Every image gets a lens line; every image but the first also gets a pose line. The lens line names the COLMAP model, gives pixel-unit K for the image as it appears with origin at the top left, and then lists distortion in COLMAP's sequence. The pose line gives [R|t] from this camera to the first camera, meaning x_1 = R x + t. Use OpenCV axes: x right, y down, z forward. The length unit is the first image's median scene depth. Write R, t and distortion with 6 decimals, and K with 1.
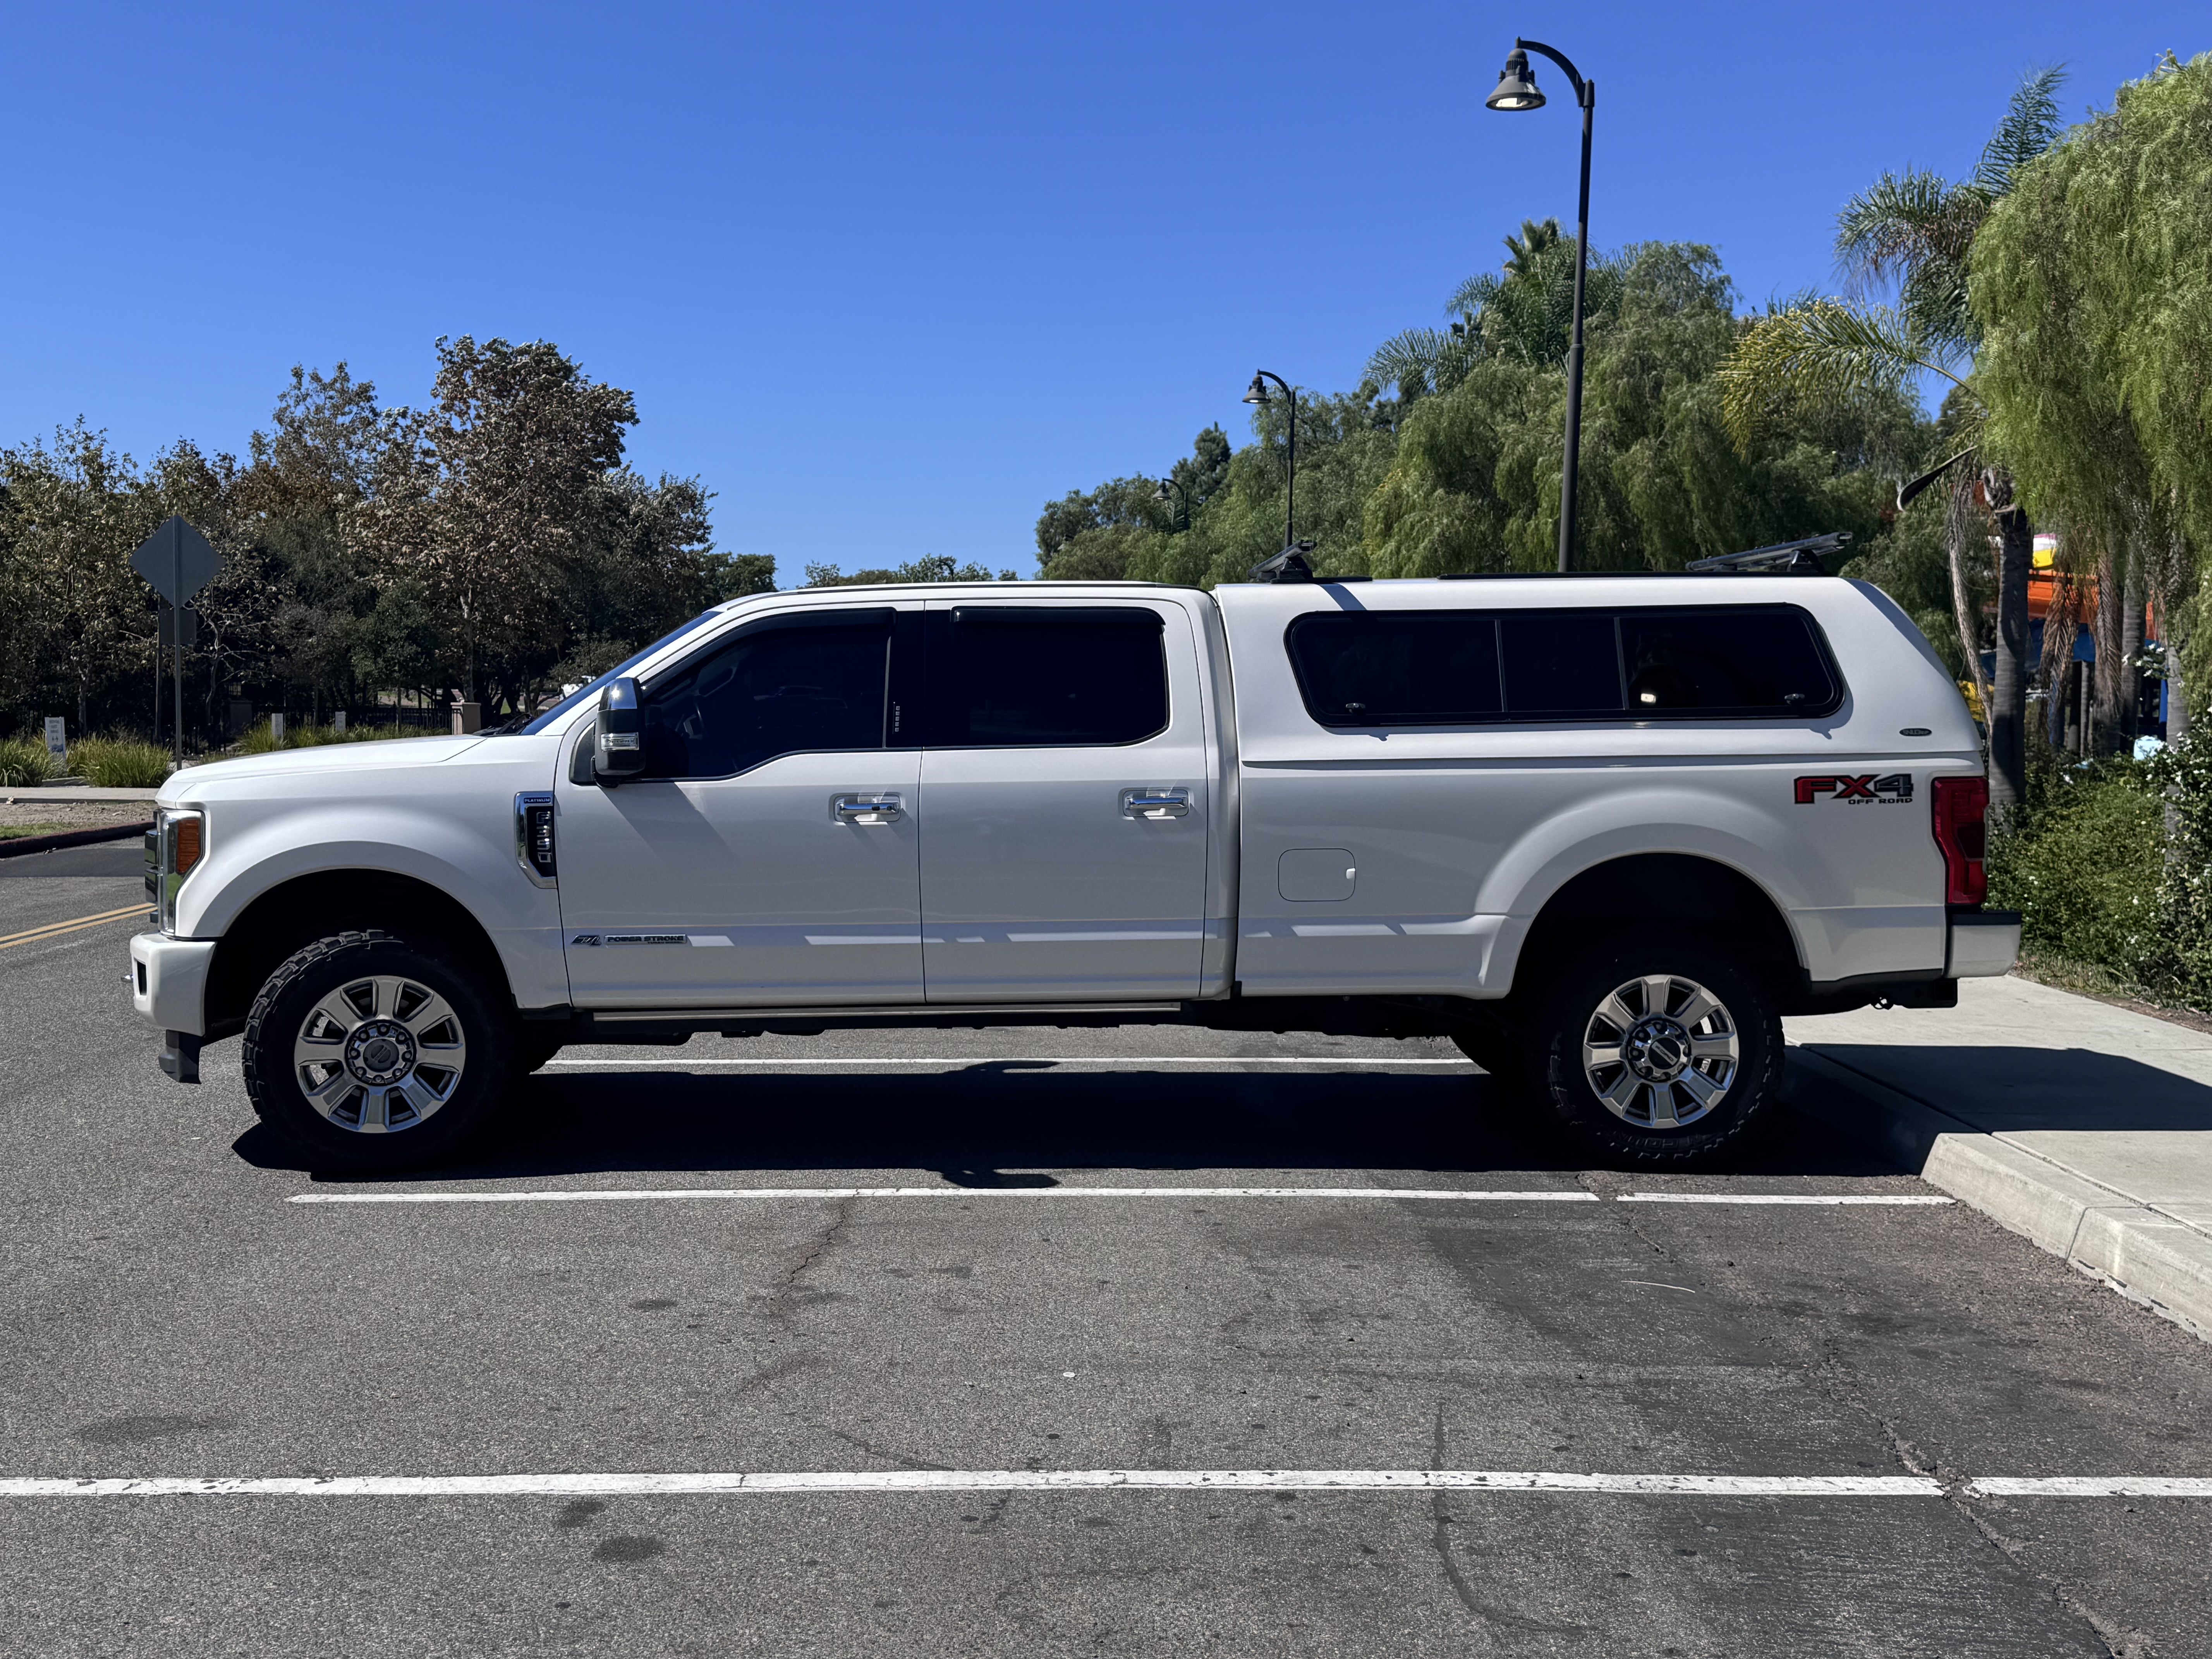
lens RADIAL K [[2227.1, 0, 1101.3], [0, 2227.1, 829.2], [0, 0, 1]] dist [0.091798, 0.000362]
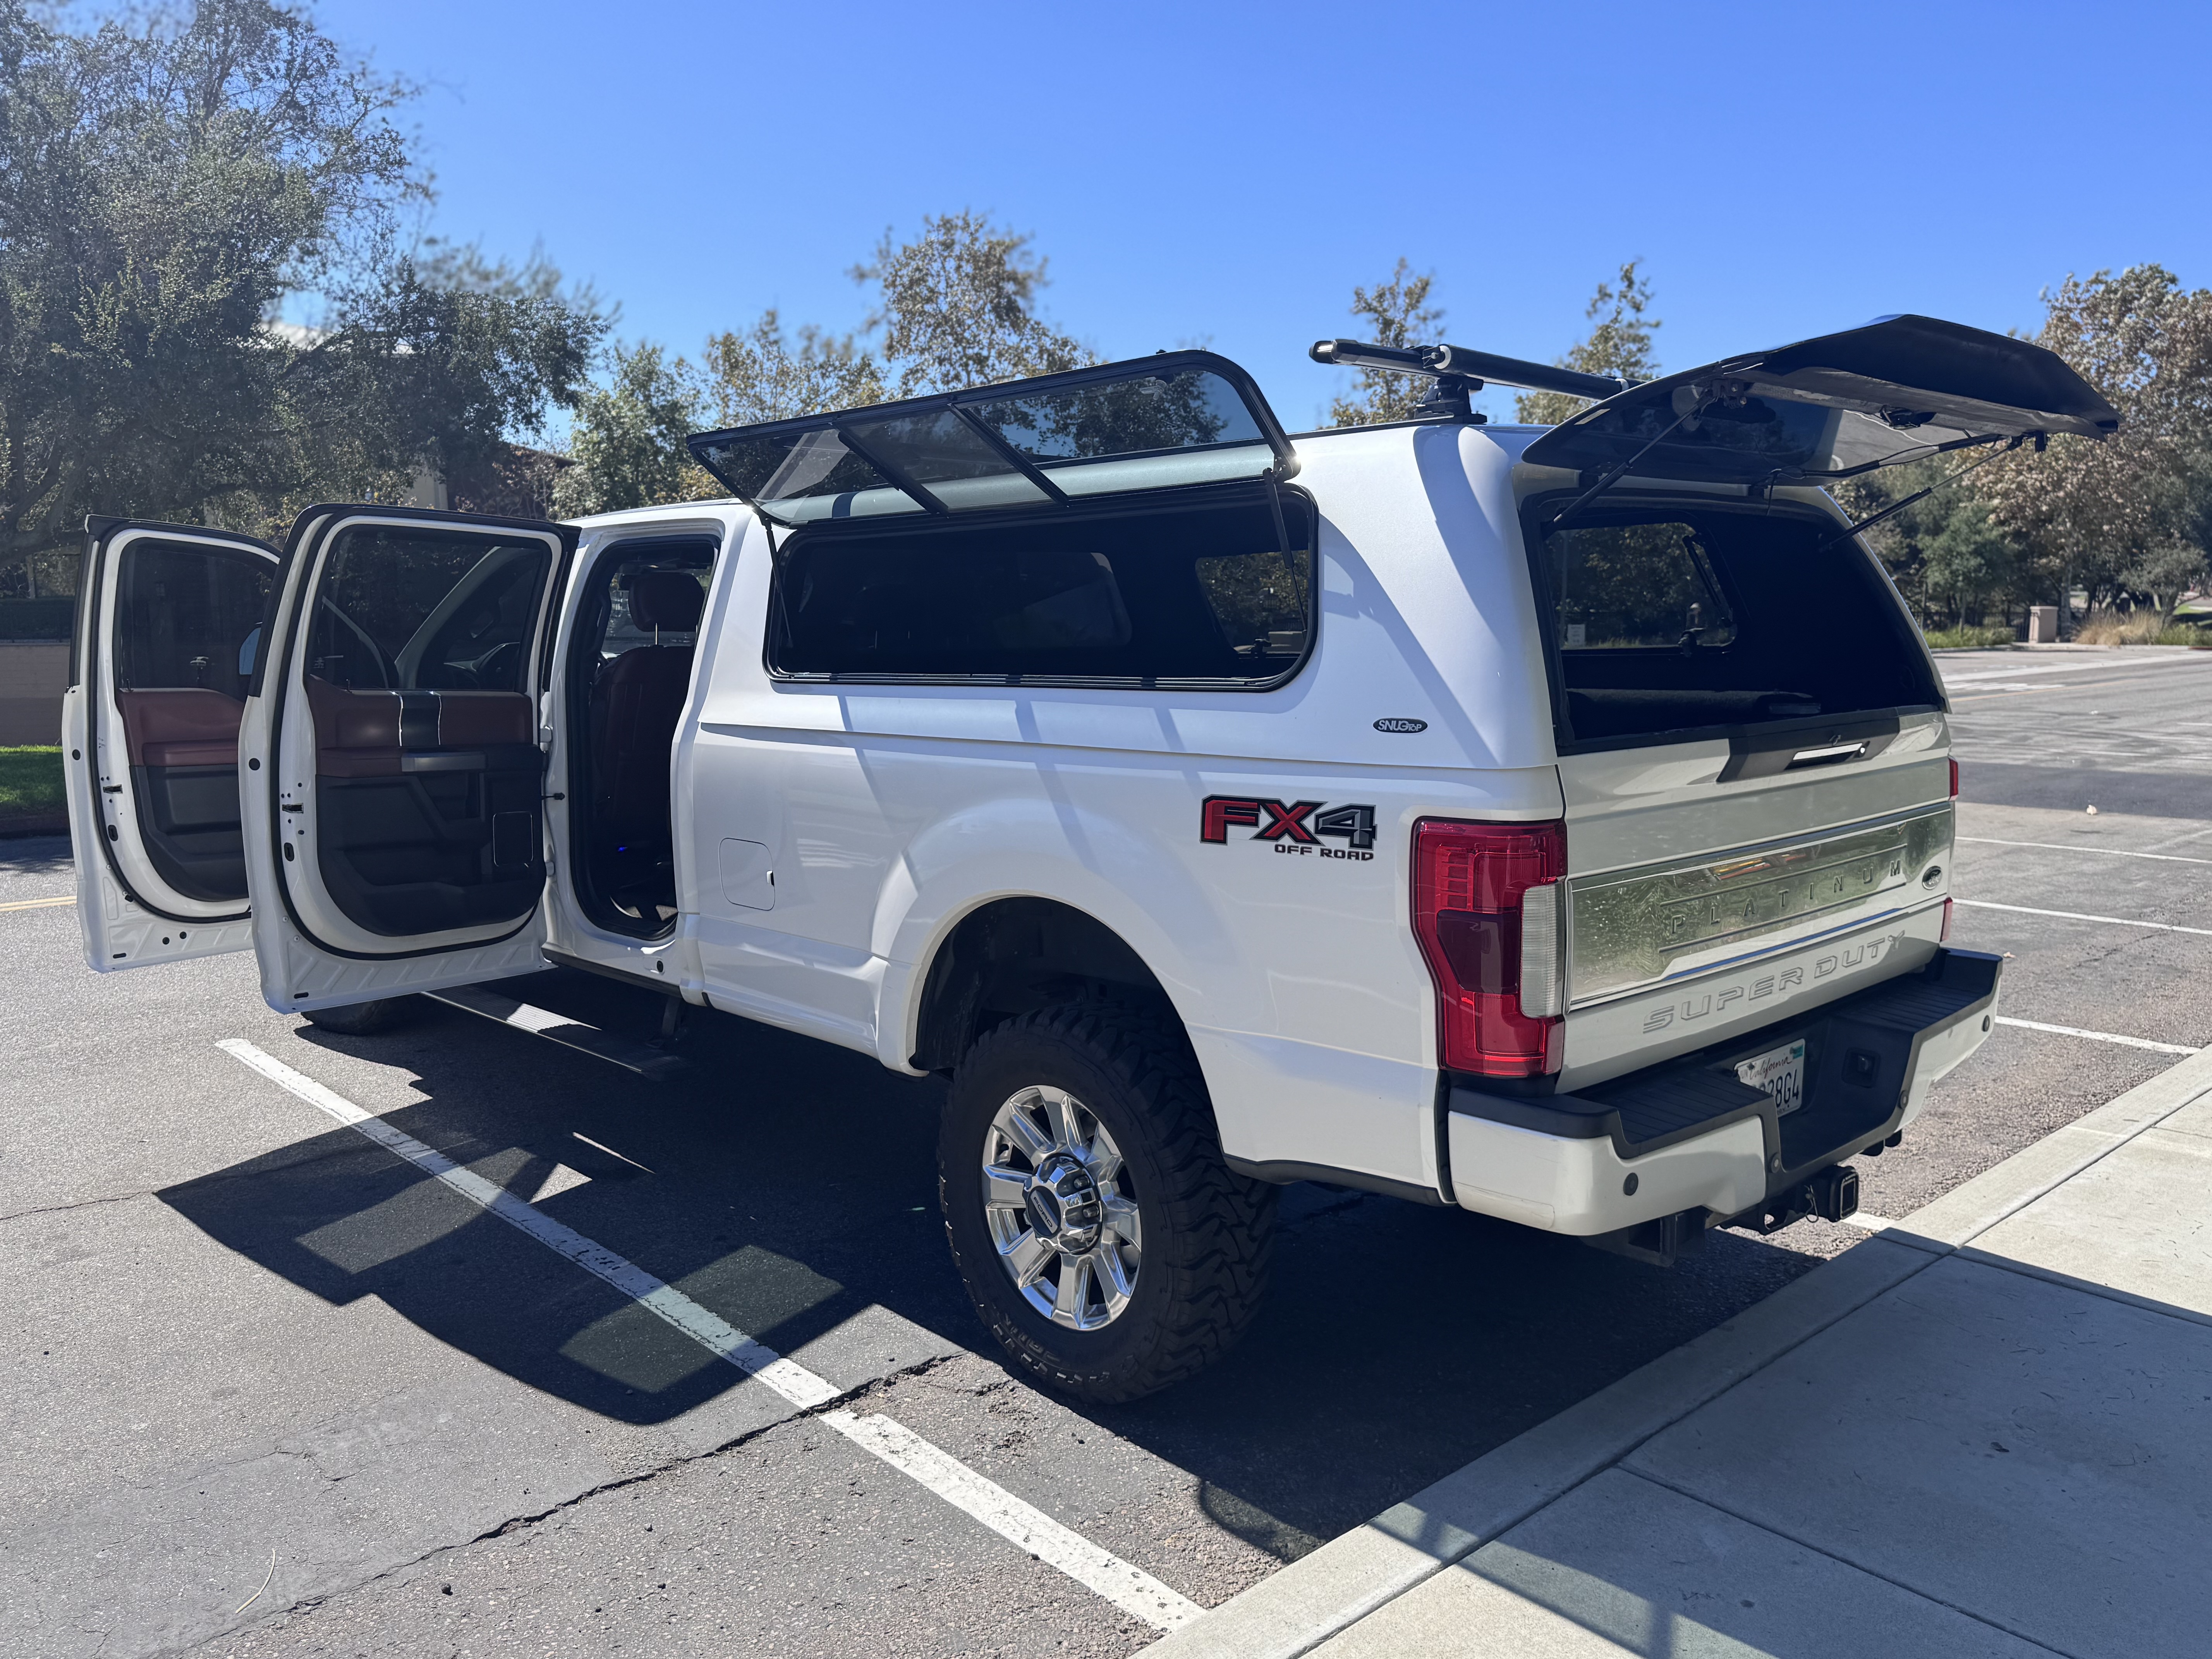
lens RADIAL K [[1674.7, 0, 1102.6], [0, 1674.7, 834.9], [0, 0, 1]] dist [0.083120, -0.119399]
pose [[0.661864, 0.093854, -0.743725, 0.602408], [-0.035772, 0.994955, 0.093723, -0.051553], [0.748770, -0.035427, 0.661883, 0.695440]]
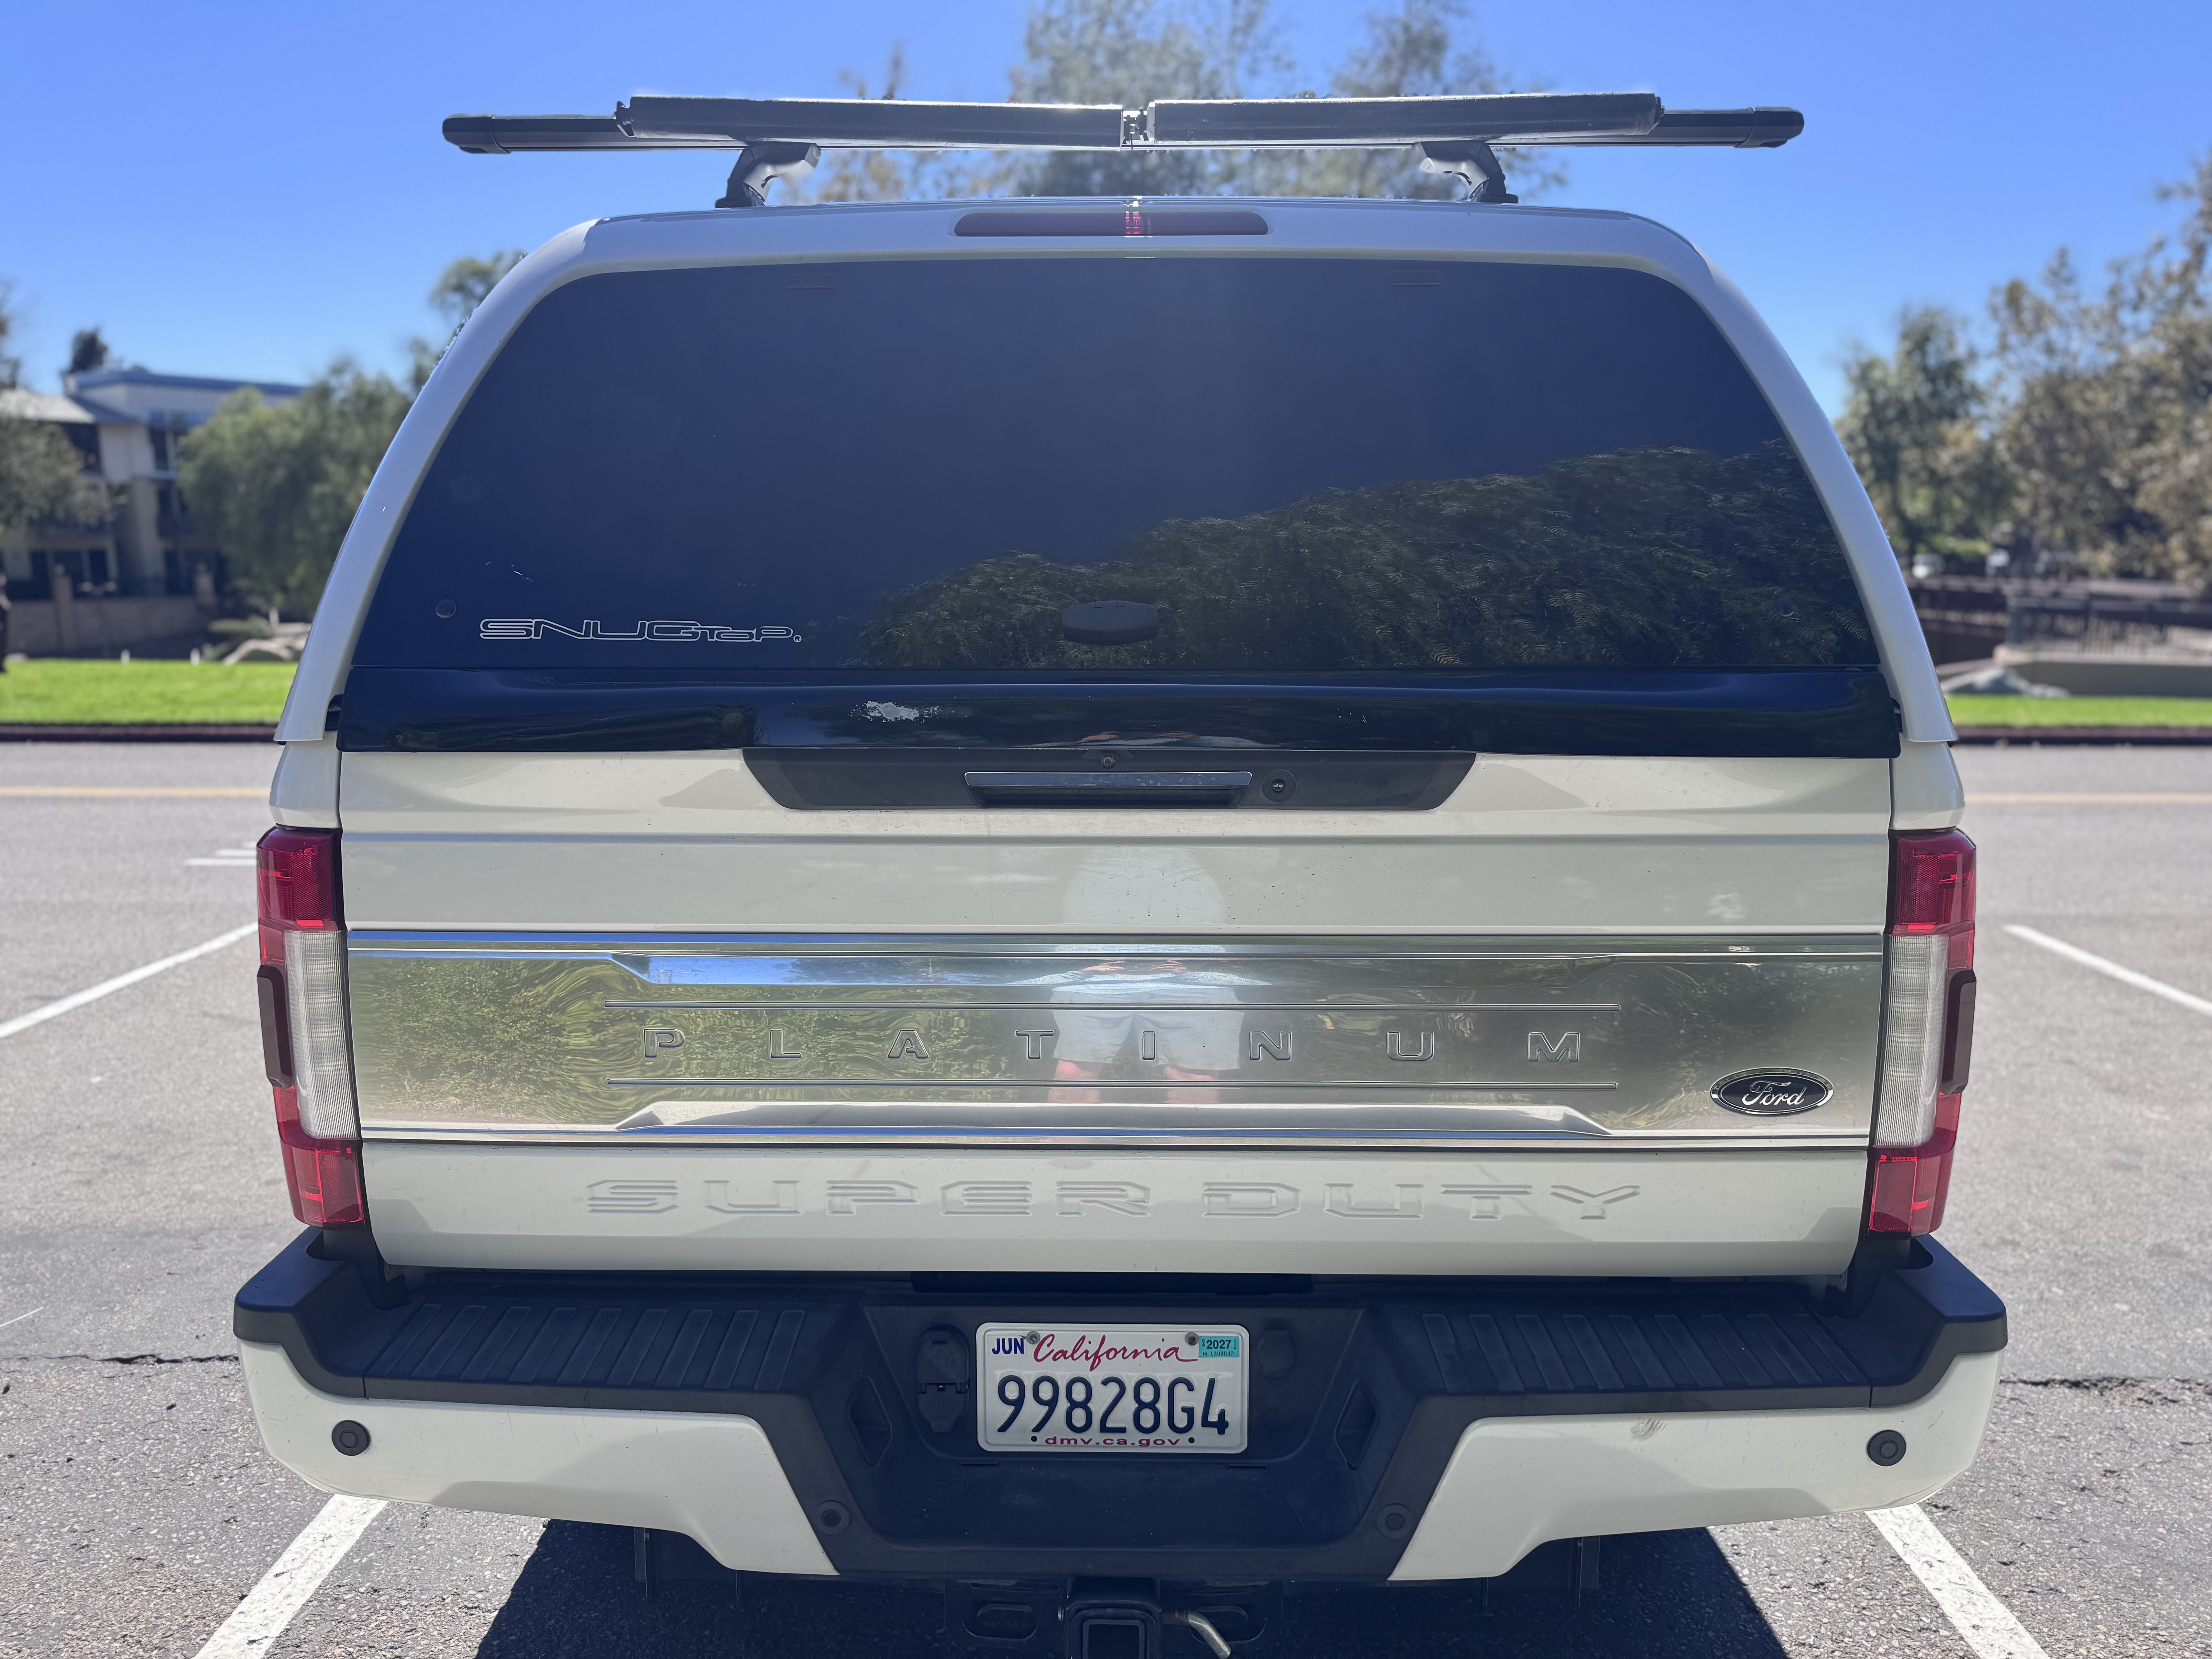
lens RADIAL K [[1557.5, 0, 1095.7], [0, 1557.5, 819.4], [0, 0, 1]] dist [0.005533, -0.003581]
pose [[-0.040503, 0.150665, -0.987755, 0.600094], [-0.056629, 0.986631, 0.152816, -0.063716], [0.997573, 0.062125, -0.031429, 1.120341]]
